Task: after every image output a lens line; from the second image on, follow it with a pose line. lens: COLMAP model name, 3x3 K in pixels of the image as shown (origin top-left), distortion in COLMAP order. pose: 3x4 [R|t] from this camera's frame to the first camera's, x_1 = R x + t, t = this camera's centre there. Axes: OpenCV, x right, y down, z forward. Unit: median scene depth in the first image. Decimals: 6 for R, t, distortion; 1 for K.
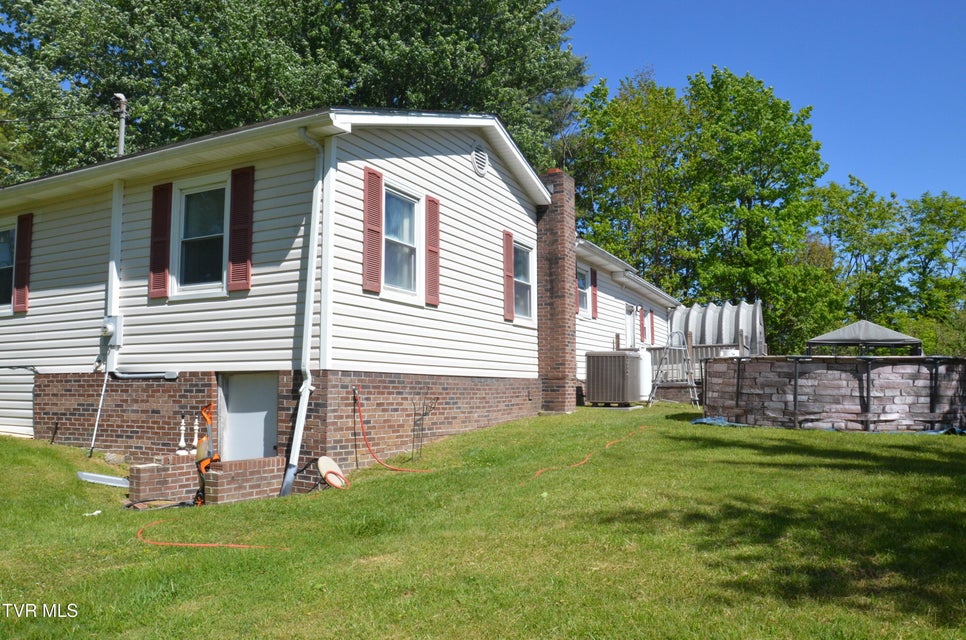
lens RADIAL K [[728.8, 0, 483.0], [0, 728.8, 320.0], [0, 0, 1]] dist [-0.077301, 0.003894]
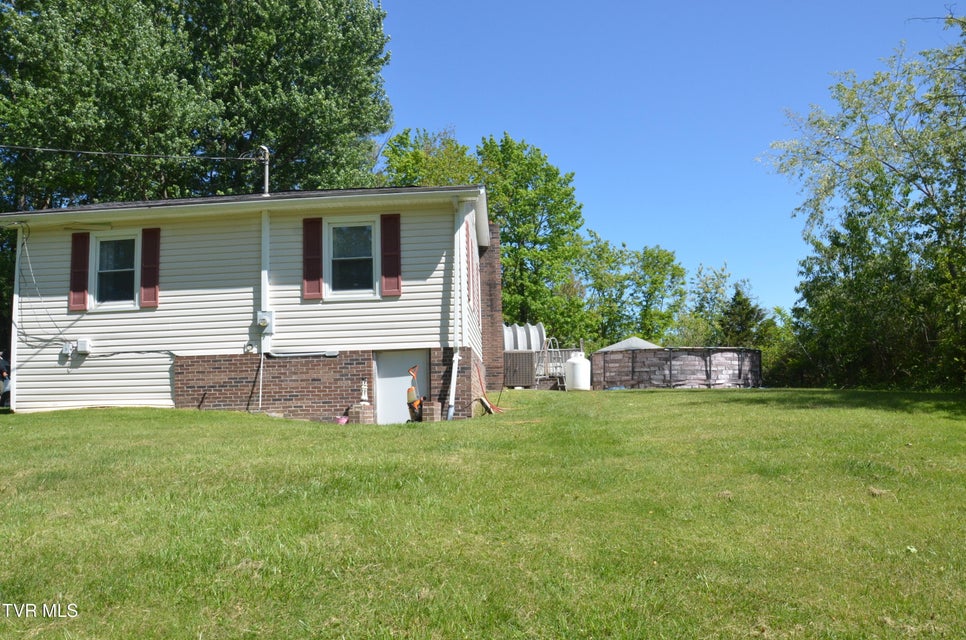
lens RADIAL K [[728.8, 0, 483.0], [0, 728.8, 320.0], [0, 0, 1]] dist [-0.077301, 0.003894]
pose [[0.915503, 0.025425, 0.401507, -0.690782], [-0.010629, 0.999181, -0.039036, 0.059473], [-0.402170, 0.031470, 0.915024, -0.410667]]
